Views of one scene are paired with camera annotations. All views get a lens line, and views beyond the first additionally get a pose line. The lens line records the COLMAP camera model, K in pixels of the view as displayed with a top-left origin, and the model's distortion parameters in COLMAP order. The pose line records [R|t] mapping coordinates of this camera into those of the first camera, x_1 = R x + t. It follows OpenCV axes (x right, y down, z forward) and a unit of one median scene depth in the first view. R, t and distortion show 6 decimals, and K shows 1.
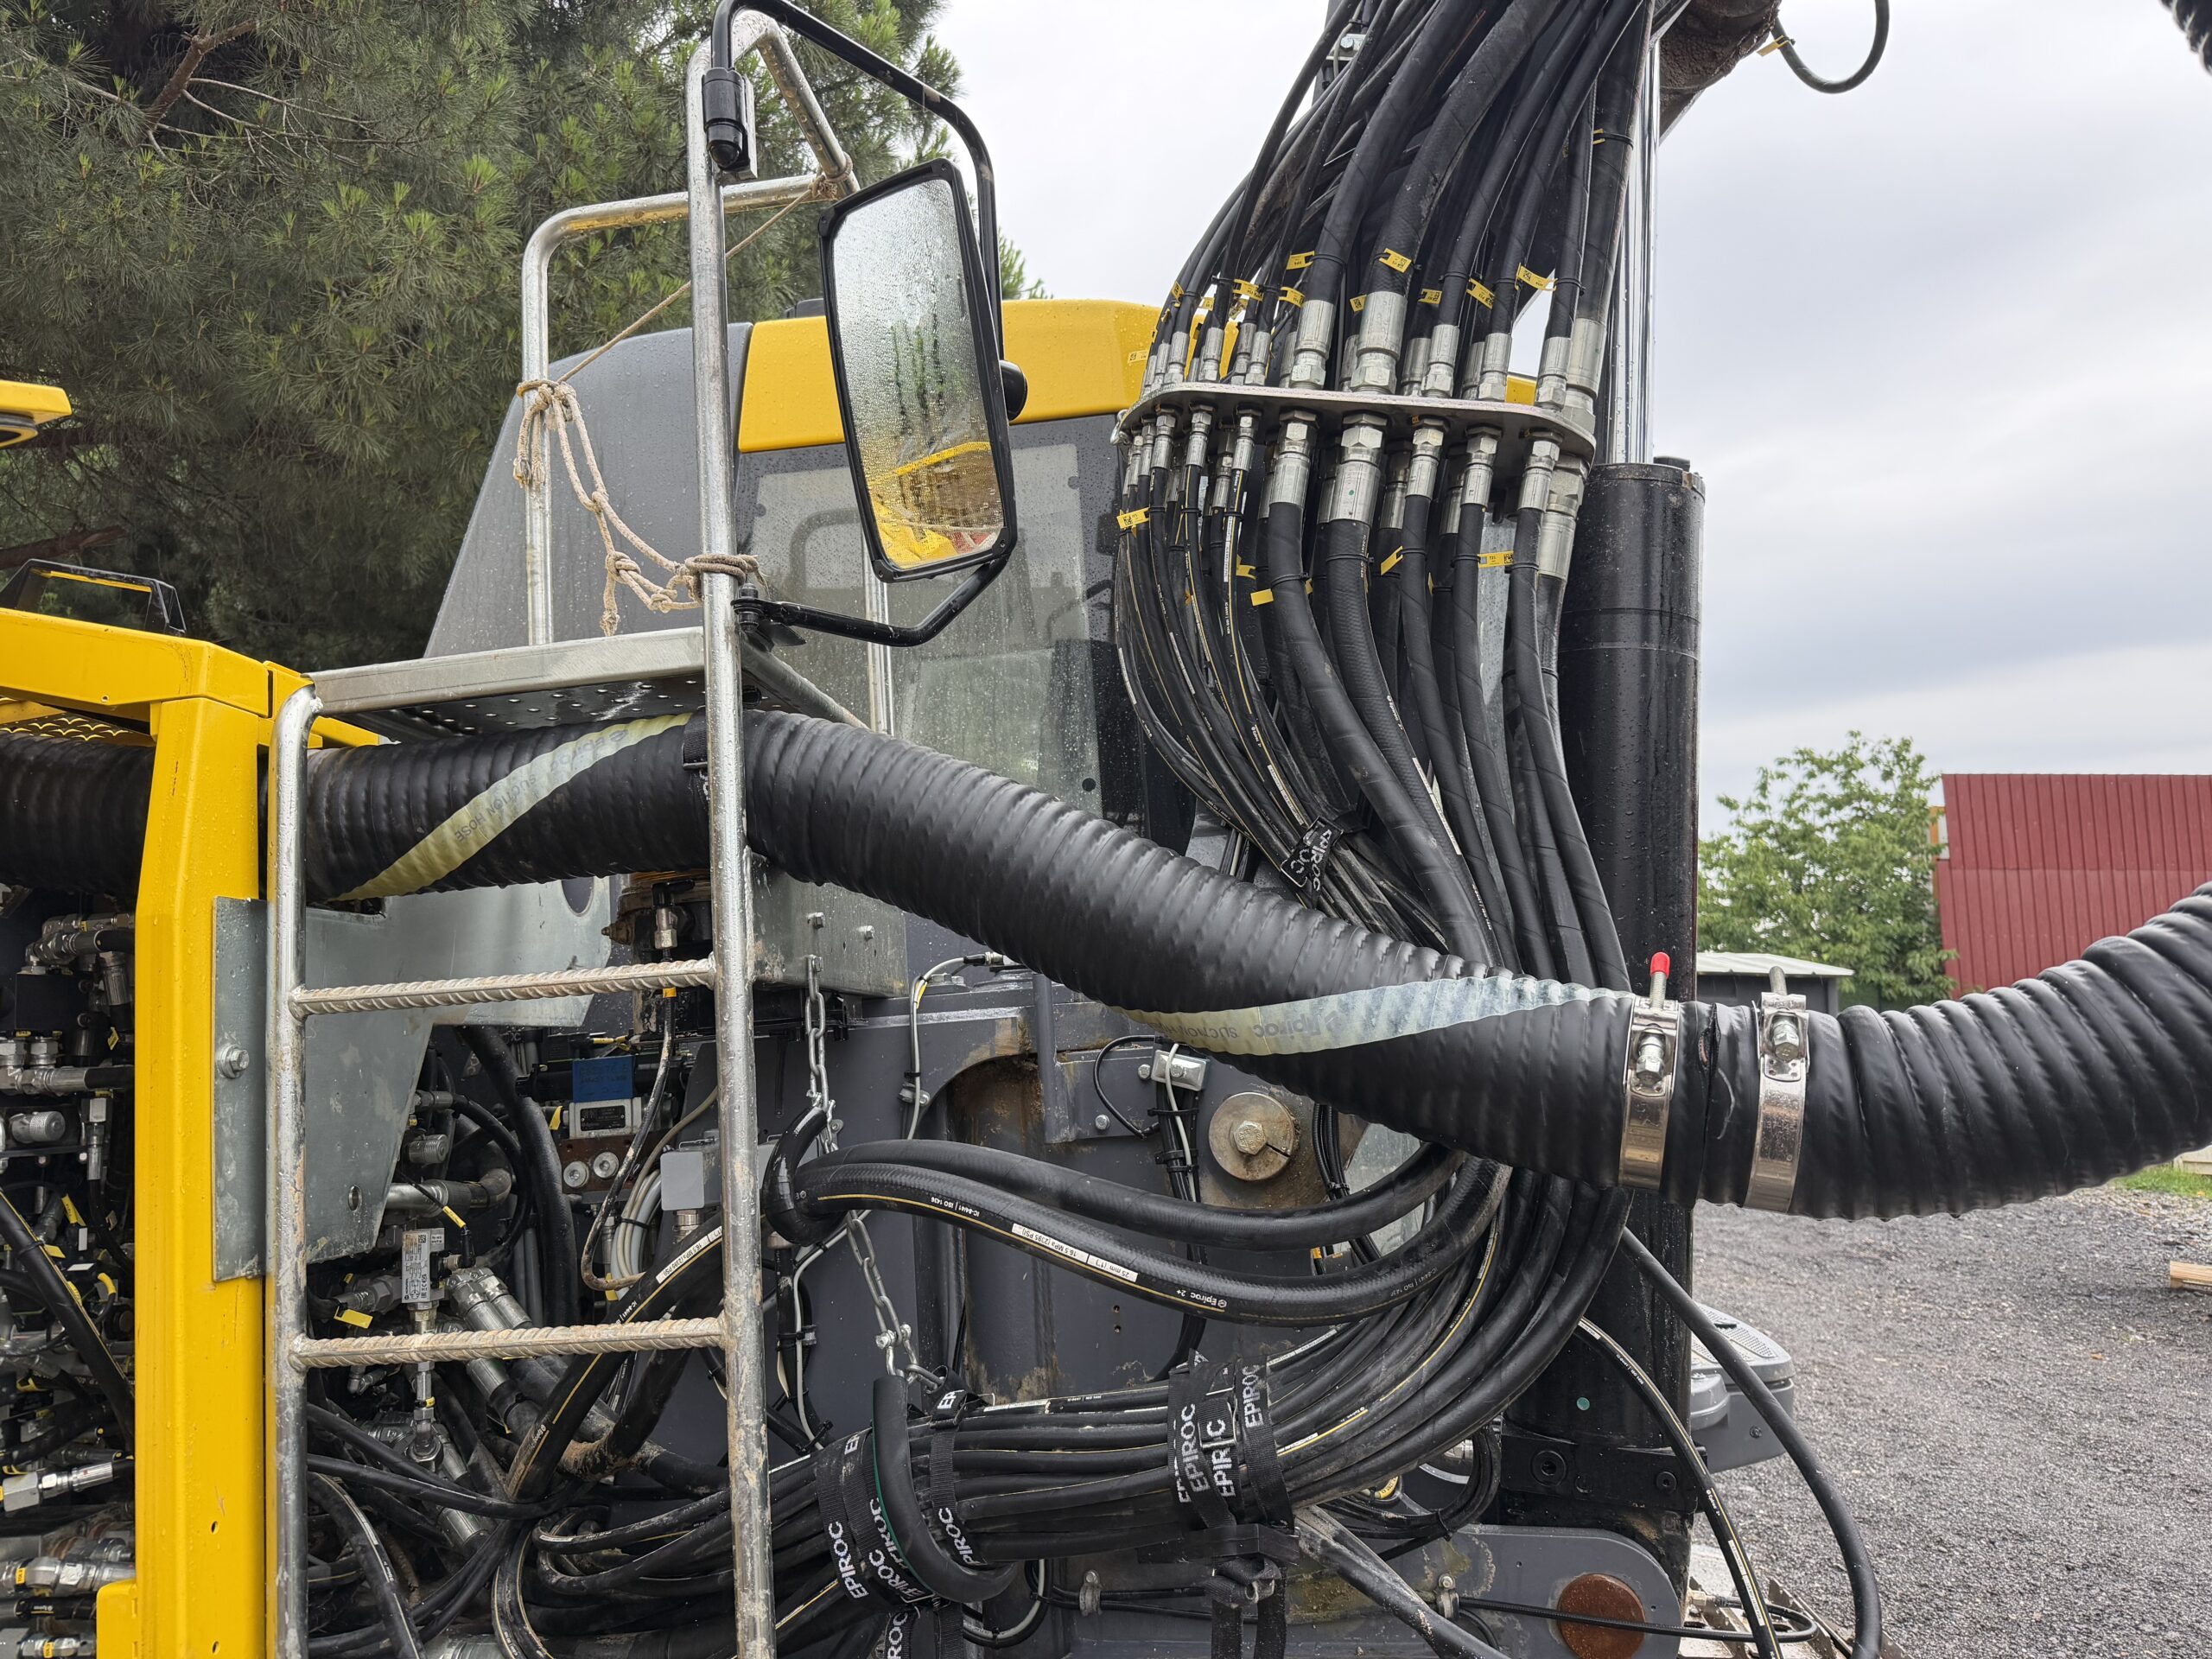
lens RADIAL K [[1491.5, 0, 1108.1], [0, 1491.5, 836.8], [0, 0, 1]] dist [0.048960, -0.052375]
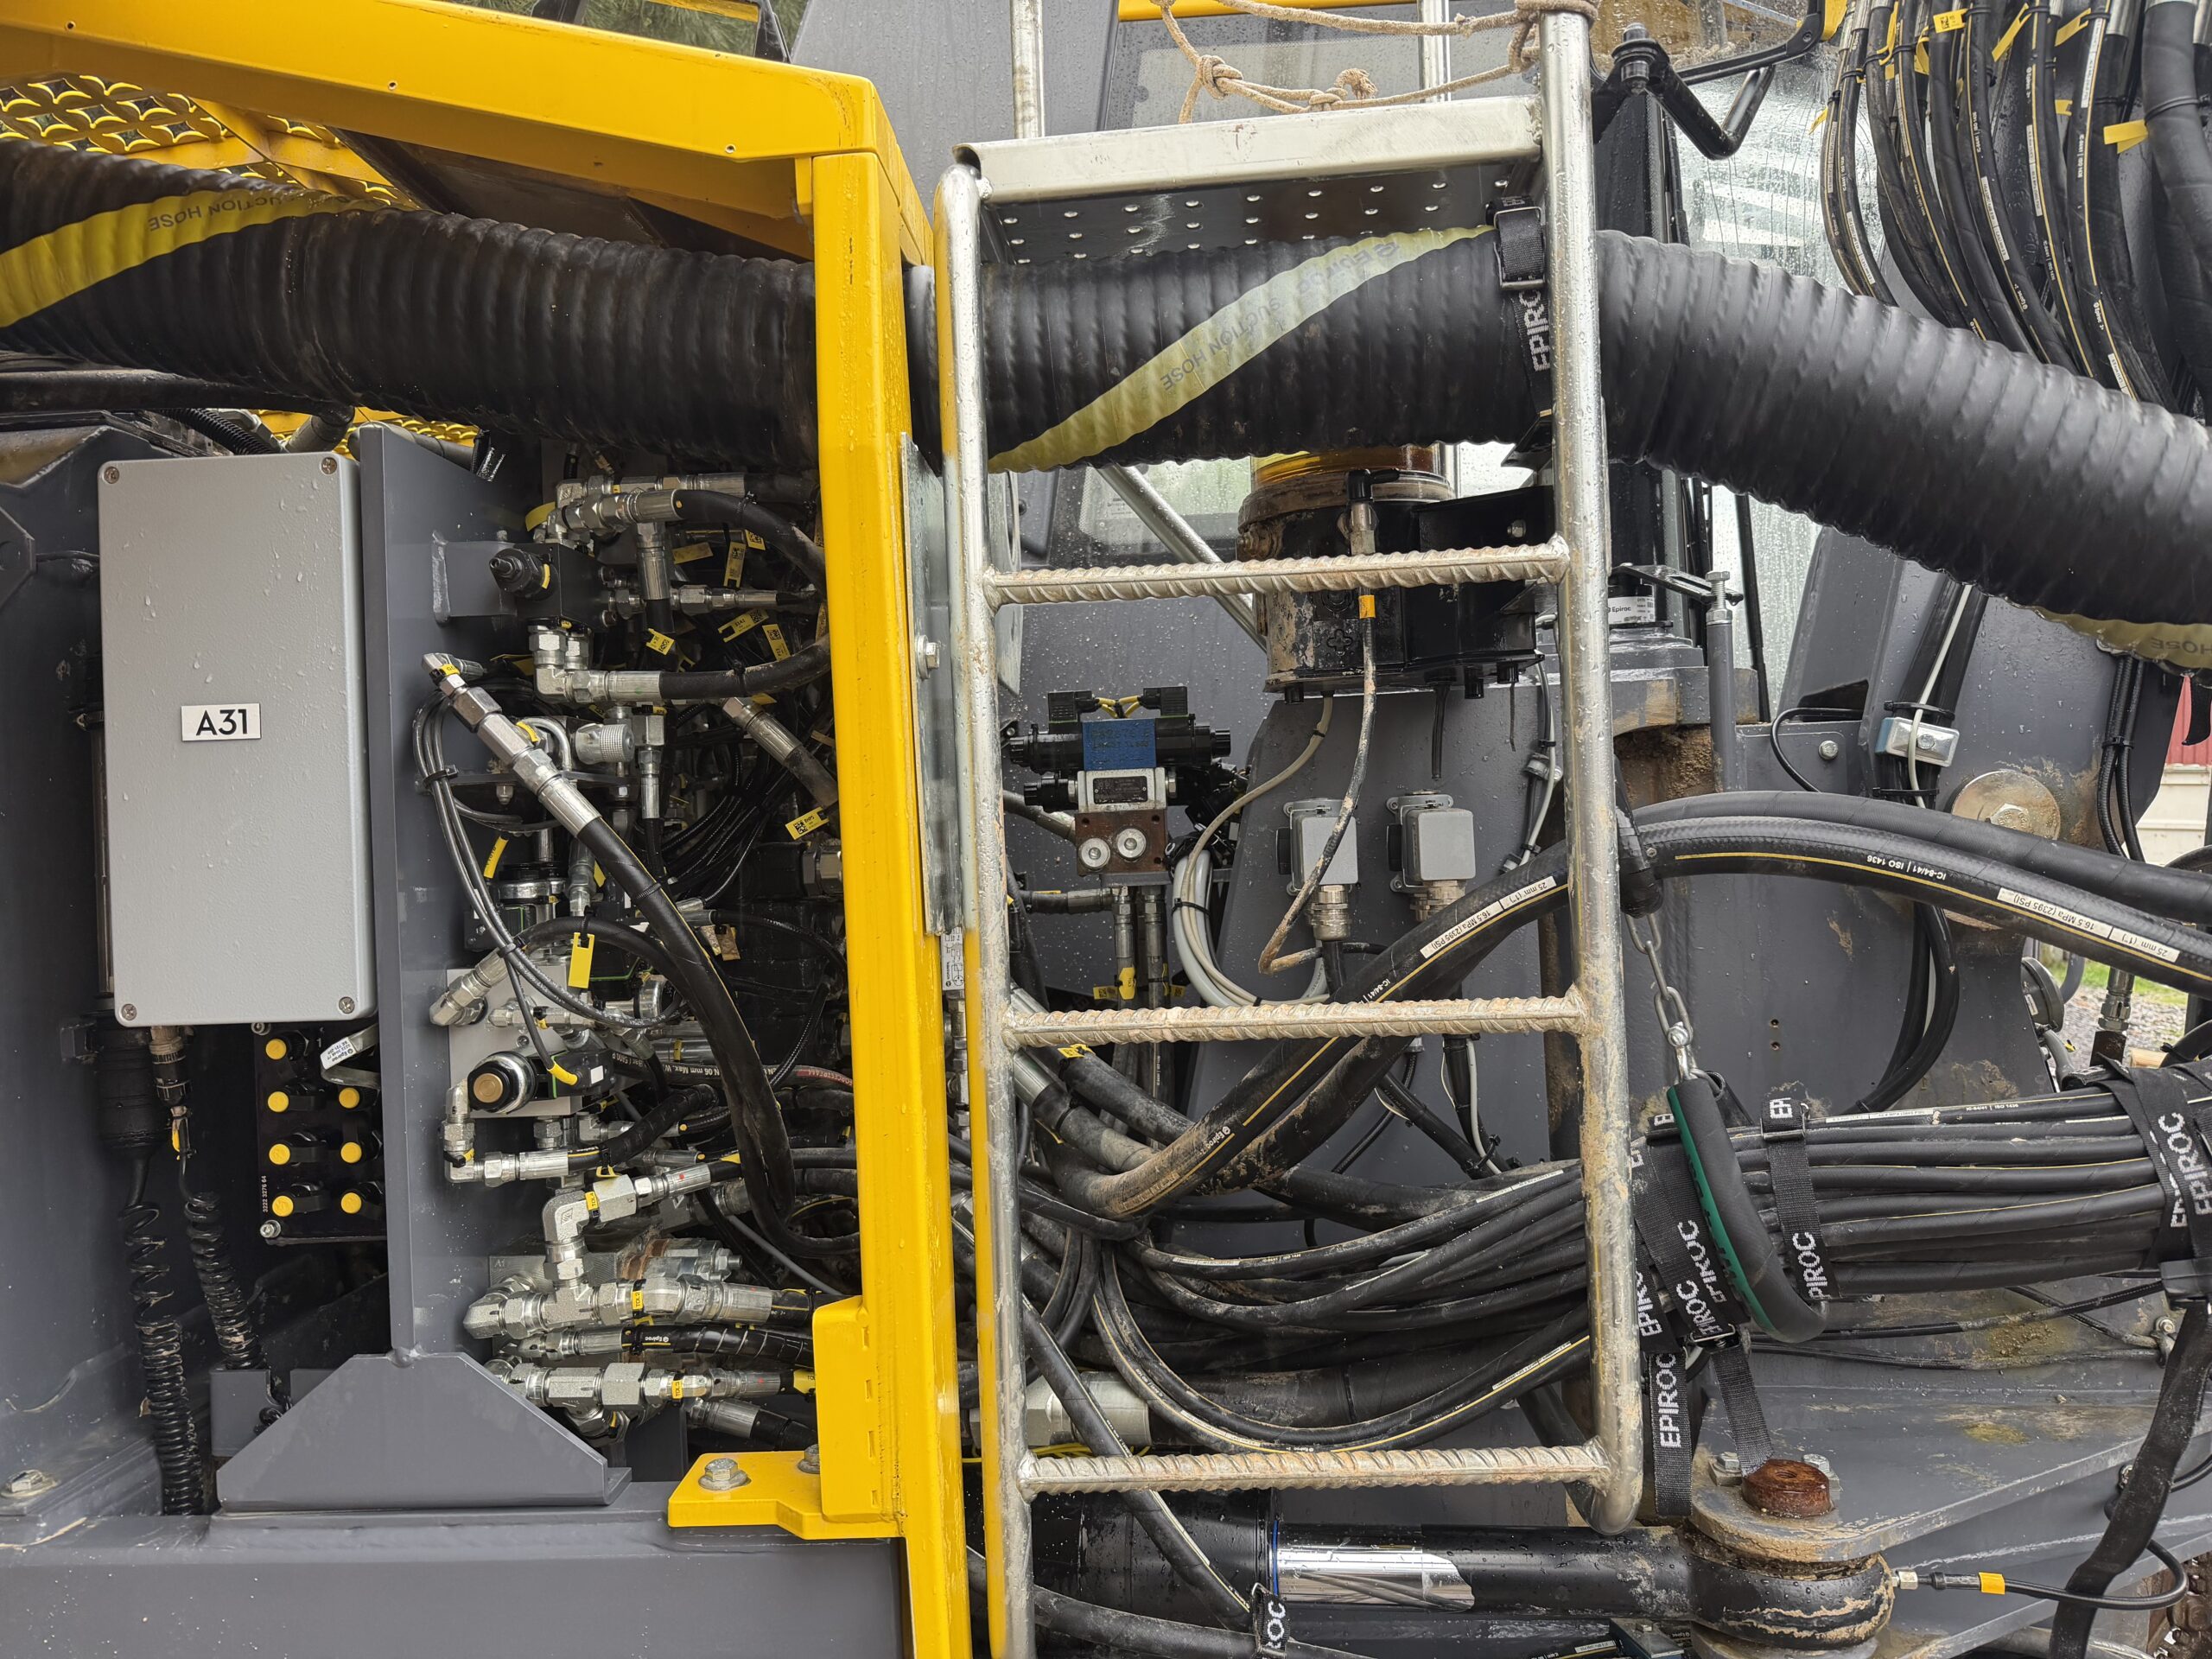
lens RADIAL K [[1505.1, 0, 1113.2], [0, 1505.1, 819.0], [0, 0, 1]] dist [0.063827, -0.091482]
pose [[0.997323, 0.032707, 0.065400, -0.504124], [-0.041054, 0.990576, 0.130664, 0.120363], [-0.060510, -0.132999, 0.989267, 0.215900]]
